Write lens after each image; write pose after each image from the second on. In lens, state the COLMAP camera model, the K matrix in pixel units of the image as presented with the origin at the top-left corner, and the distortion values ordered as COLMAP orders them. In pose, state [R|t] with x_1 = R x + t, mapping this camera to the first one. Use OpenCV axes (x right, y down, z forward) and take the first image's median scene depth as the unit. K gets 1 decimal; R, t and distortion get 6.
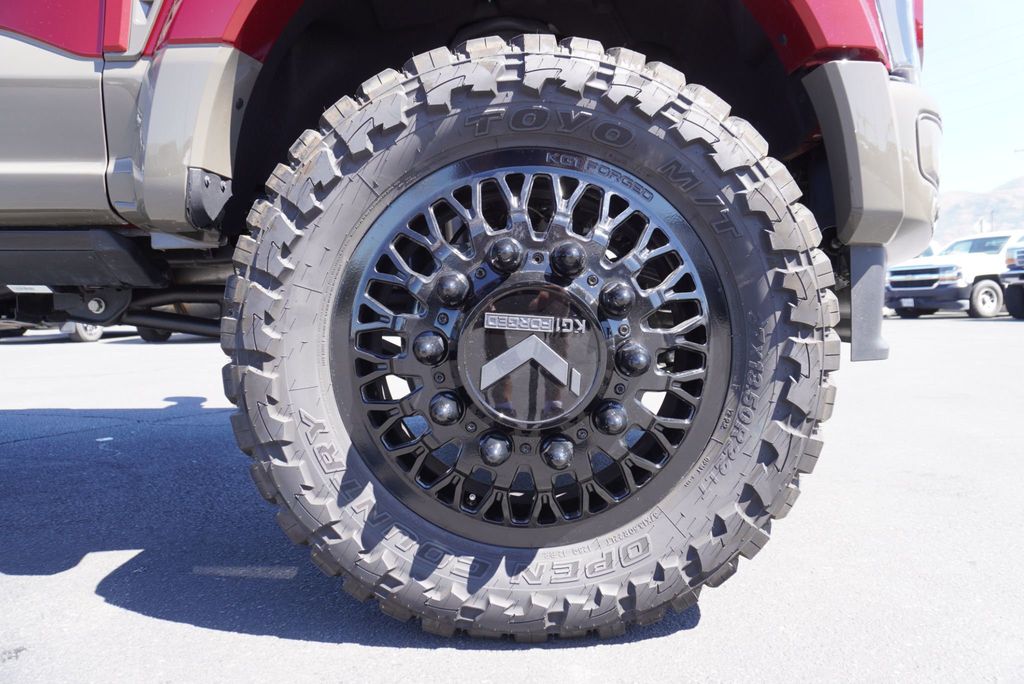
lens RADIAL K [[676.6, 0, 513.5], [0, 676.6, 331.5], [0, 0, 1]] dist [-0.042697, 0.029299]
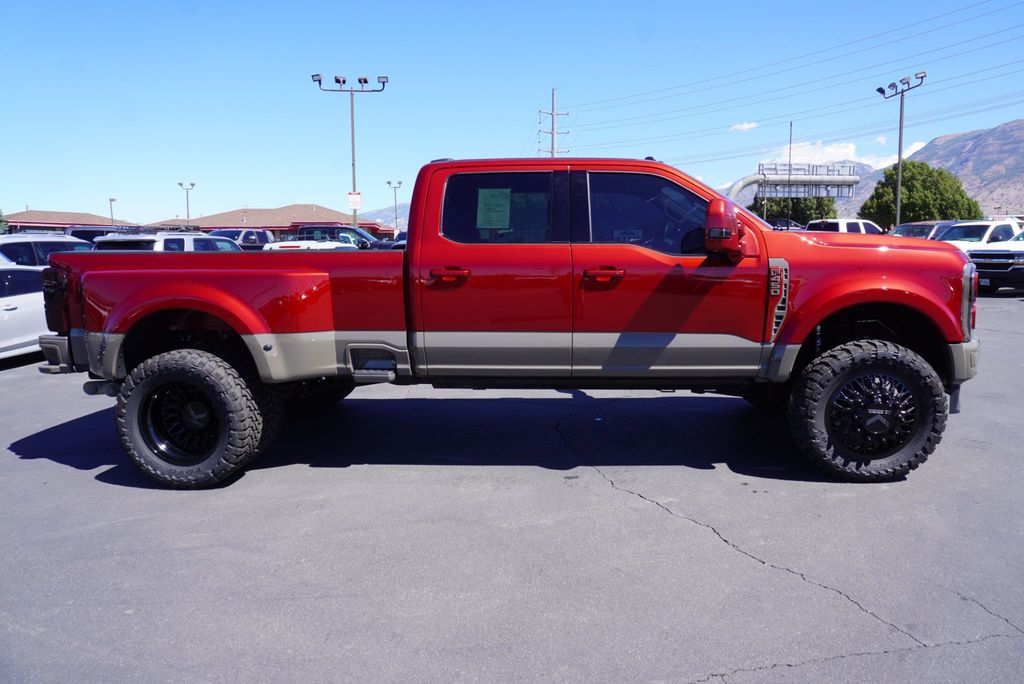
lens RADIAL K [[676.6, 0, 513.2], [0, 676.6, 341.8], [0, 0, 1]] dist [-0.042697, 0.029299]
pose [[0.996332, -0.000681, -0.085569, -1.917382], [0.009302, 0.994905, 0.100389, -0.900321], [0.085065, -0.100817, 0.991262, -3.425838]]
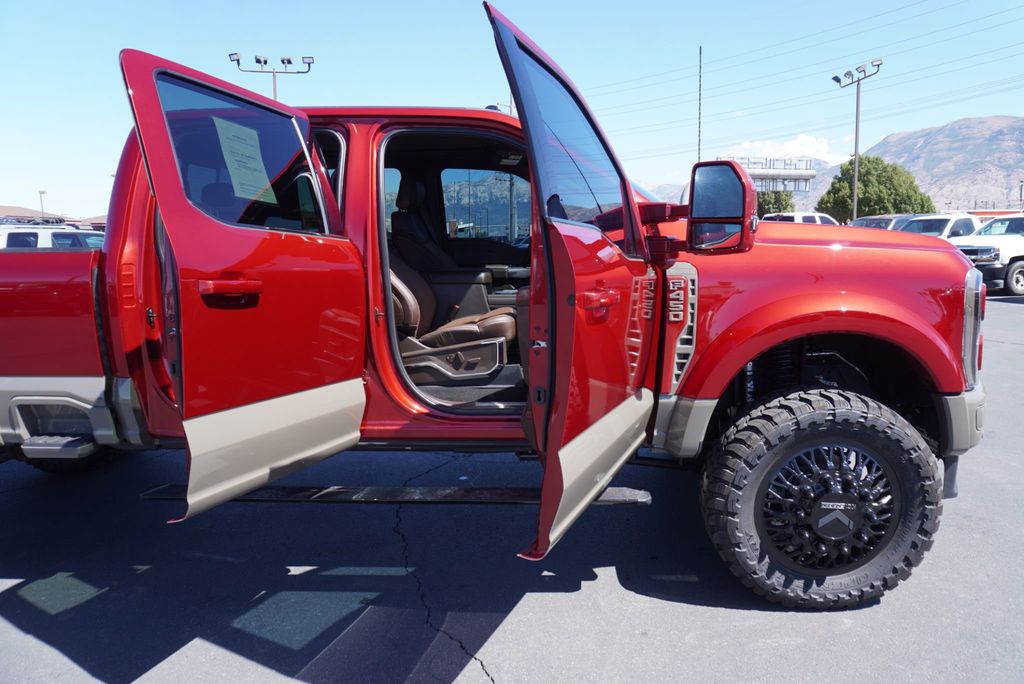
lens RADIAL K [[676.6, 0, 513.7], [0, 676.6, 339.7], [0, 0, 1]] dist [-0.042697, 0.029299]
pose [[0.999403, -0.007822, -0.033659, -1.171333], [0.011345, 0.994325, 0.105783, -0.970239], [0.032641, -0.106102, 0.993819, -1.699190]]
